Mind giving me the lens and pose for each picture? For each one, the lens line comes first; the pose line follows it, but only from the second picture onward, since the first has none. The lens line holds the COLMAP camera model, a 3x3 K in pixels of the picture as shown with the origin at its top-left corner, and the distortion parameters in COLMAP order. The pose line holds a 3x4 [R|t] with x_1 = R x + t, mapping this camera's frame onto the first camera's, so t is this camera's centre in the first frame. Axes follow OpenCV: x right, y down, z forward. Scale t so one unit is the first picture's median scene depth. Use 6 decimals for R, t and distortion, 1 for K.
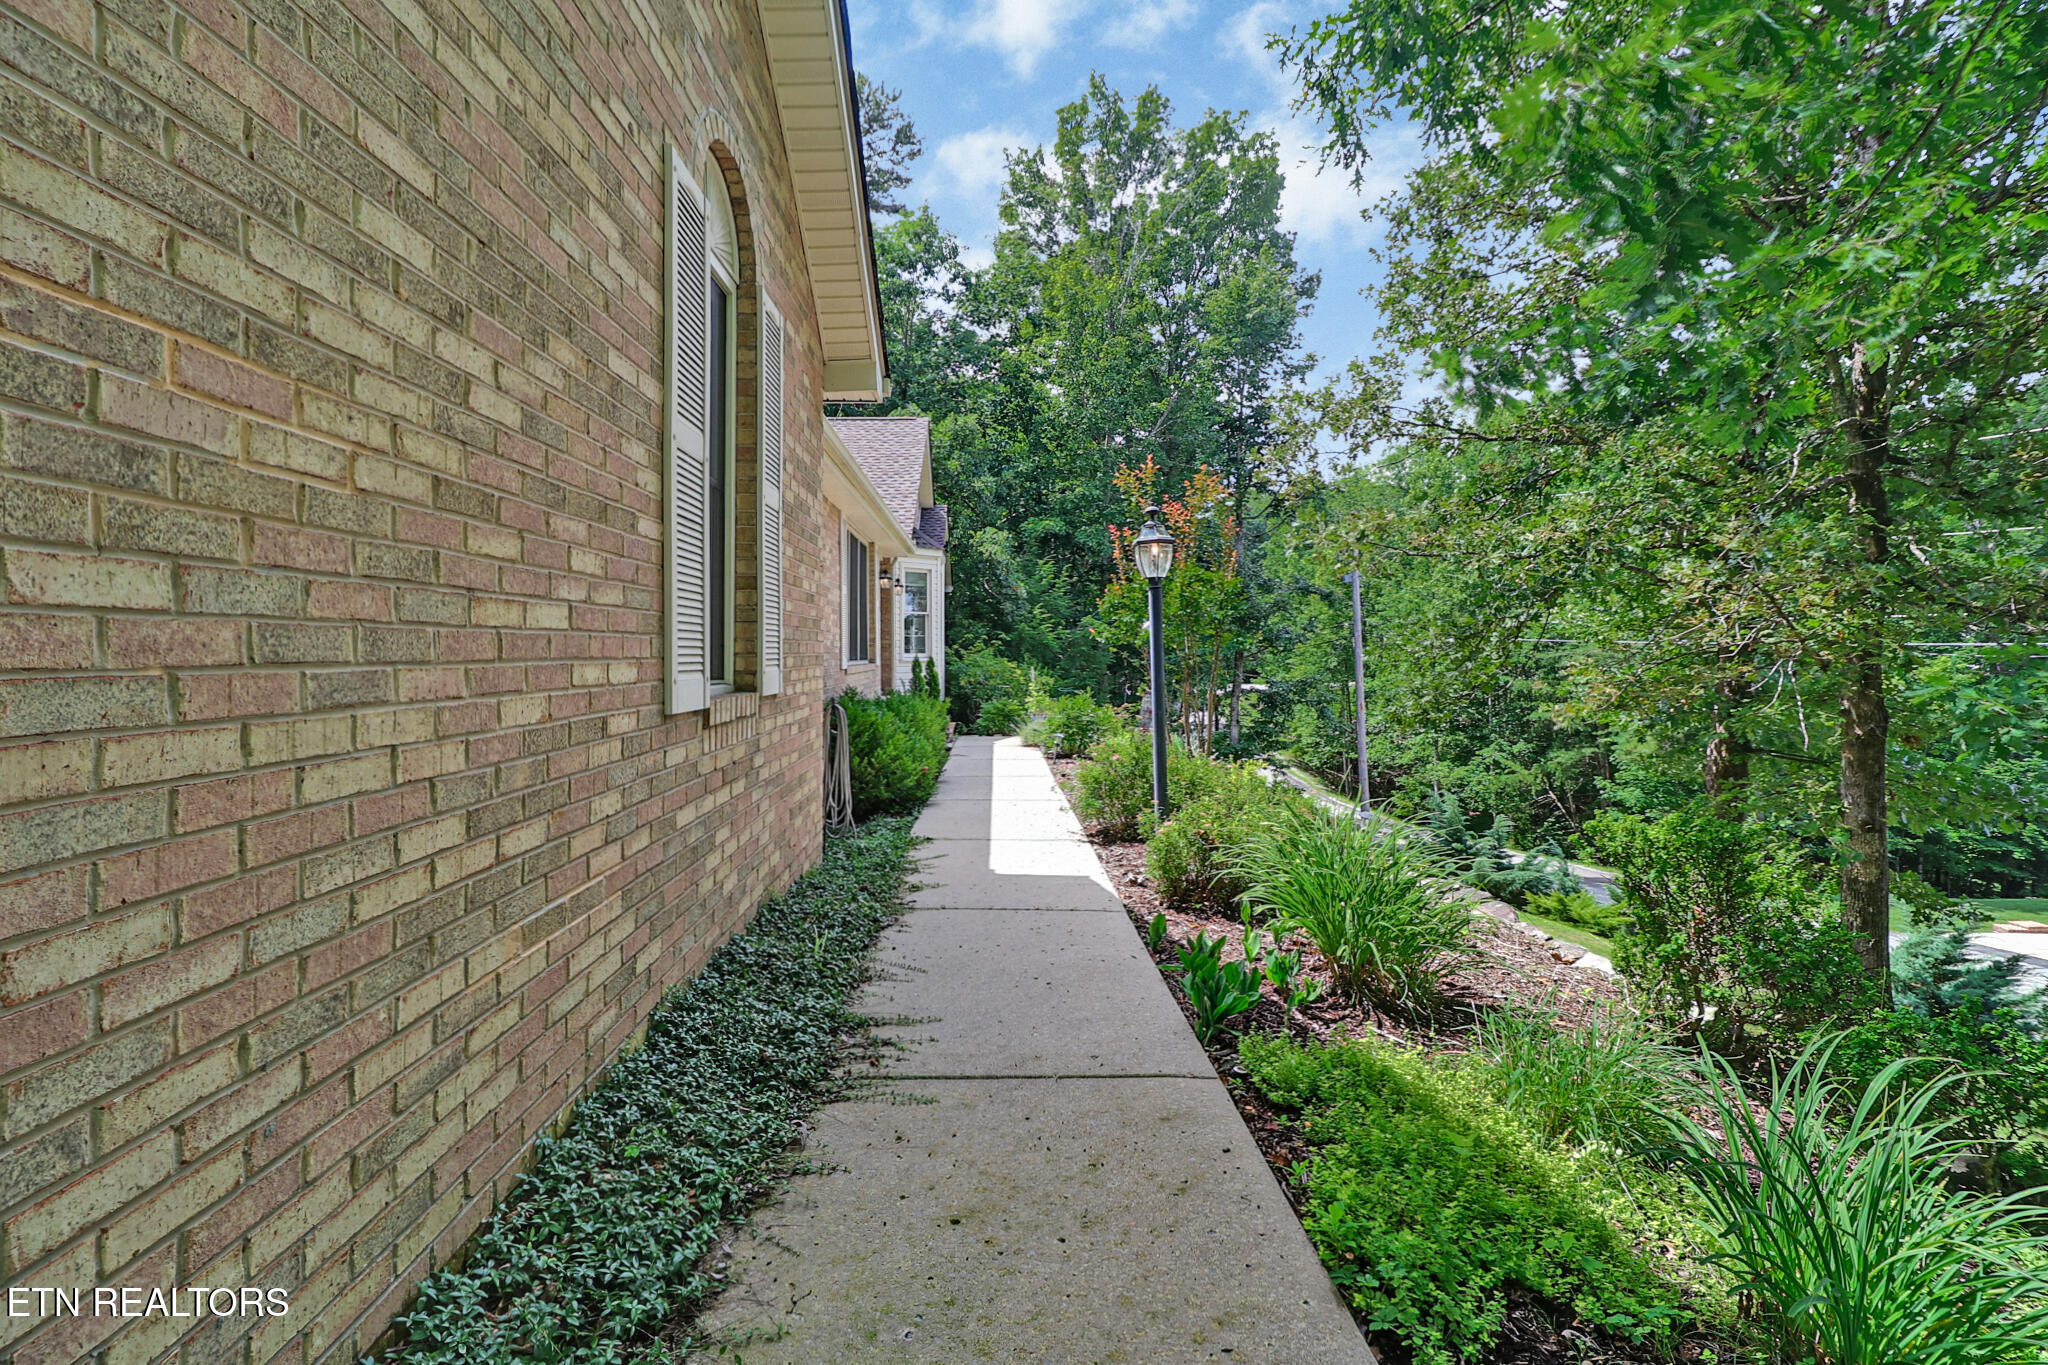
lens RADIAL K [[949.4, 0, 1022.1], [0, 949.4, 676.8], [0, 0, 1]] dist [-0.006024, -0.000721]
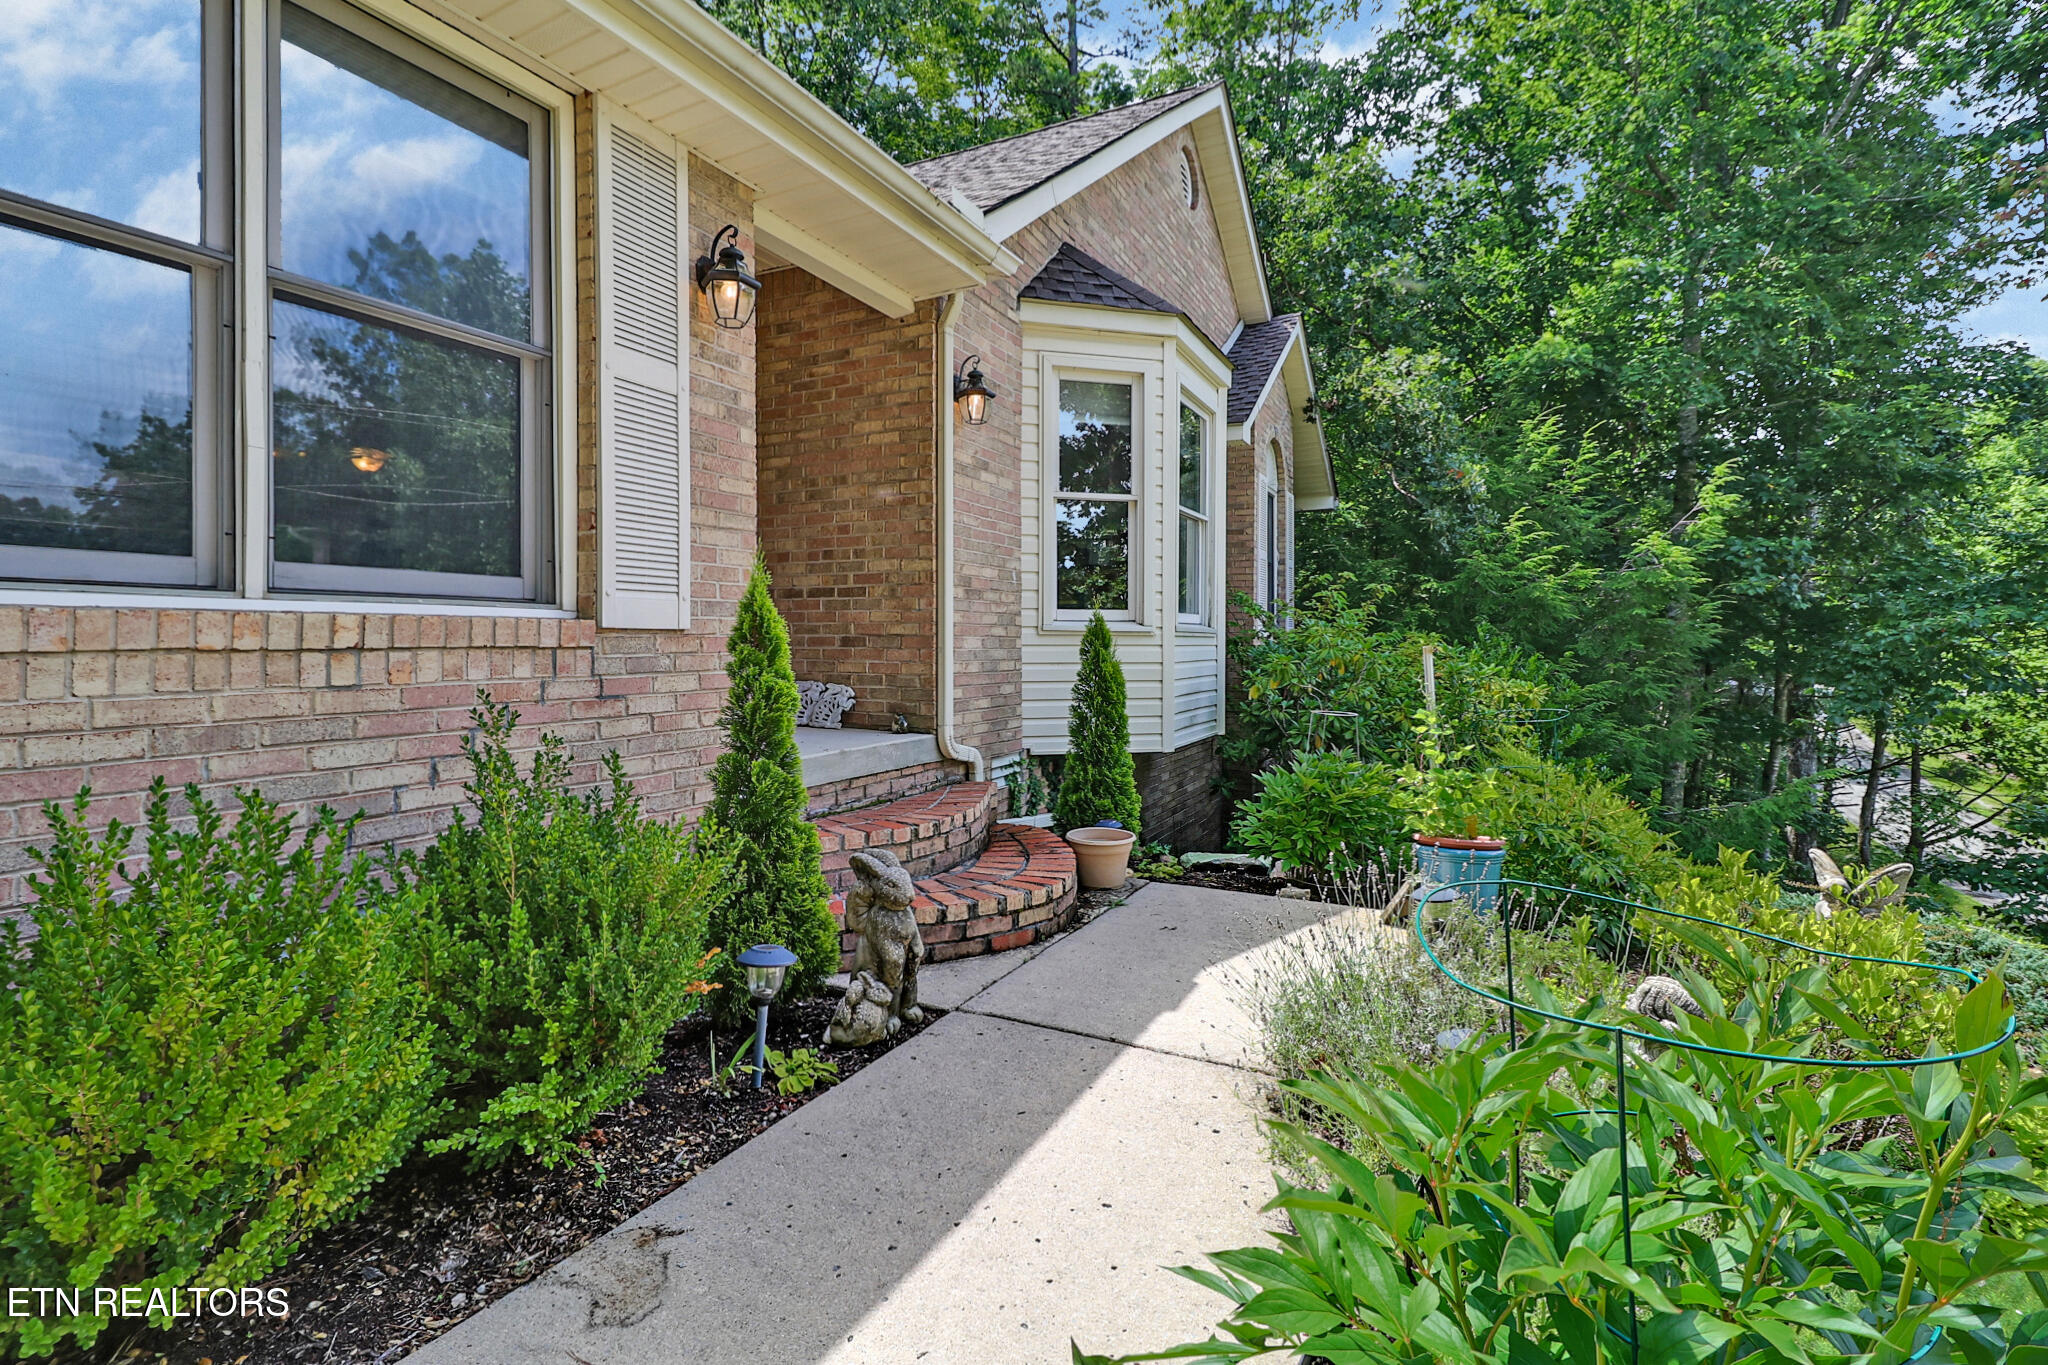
lens RADIAL K [[949.4, 0, 1024.0], [0, 949.4, 671.7], [0, 0, 1]] dist [-0.006024, -0.000721]
pose [[0.877447, 0.005401, -0.479644, 0.027567], [-0.003599, 0.999983, 0.004678, -0.003345], [0.479661, -0.002379, 0.877451, 0.516071]]
